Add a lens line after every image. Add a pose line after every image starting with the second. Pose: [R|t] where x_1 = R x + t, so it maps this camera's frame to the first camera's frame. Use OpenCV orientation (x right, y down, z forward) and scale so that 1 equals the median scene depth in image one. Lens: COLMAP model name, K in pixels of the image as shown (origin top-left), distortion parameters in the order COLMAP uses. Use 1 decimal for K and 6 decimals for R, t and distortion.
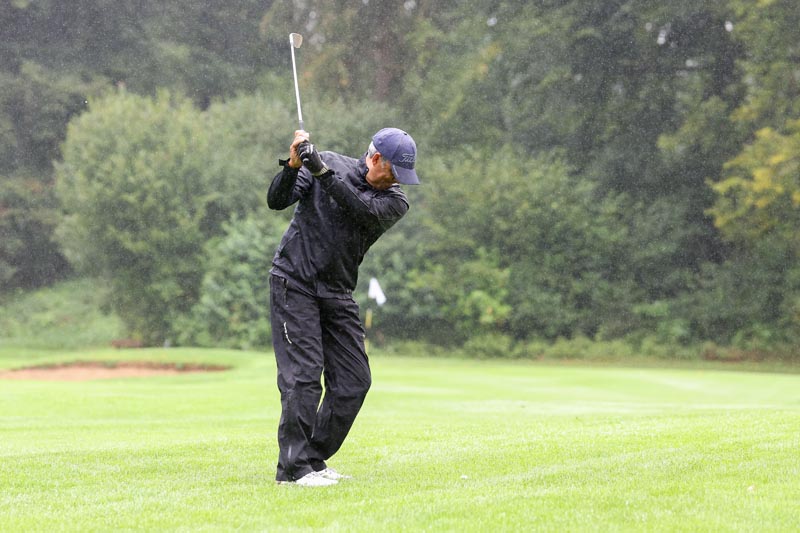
lens RADIAL K [[2738.4, 0, 384.7], [0, 2738.4, 263.8], [0, 0, 1]] dist [0.251802, 0.000000]
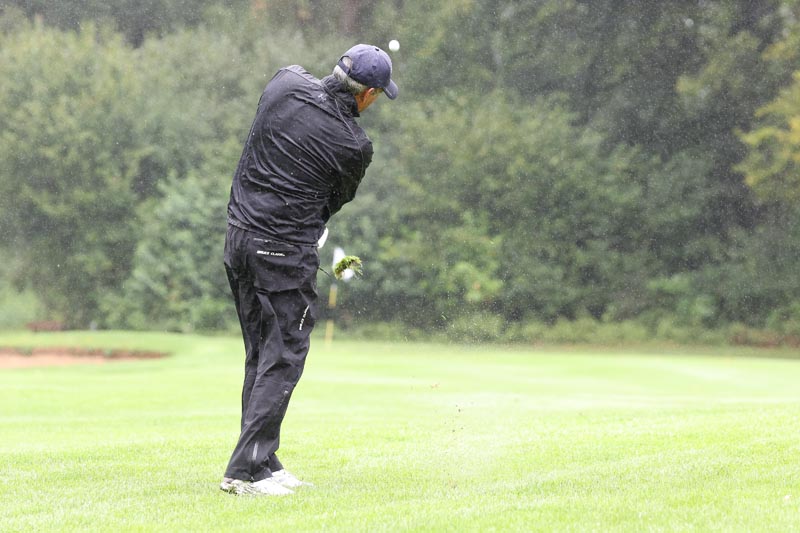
lens RADIAL K [[2738.4, 0, 418.0], [0, 2738.4, 264.5], [0, 0, 1]] dist [0.251802, 0.000000]
pose [[0.999940, -0.000391, 0.010945, 0.011017], [0.000320, 0.999979, 0.006449, 0.004992], [-0.010947, -0.006445, 0.999919, 0.160039]]
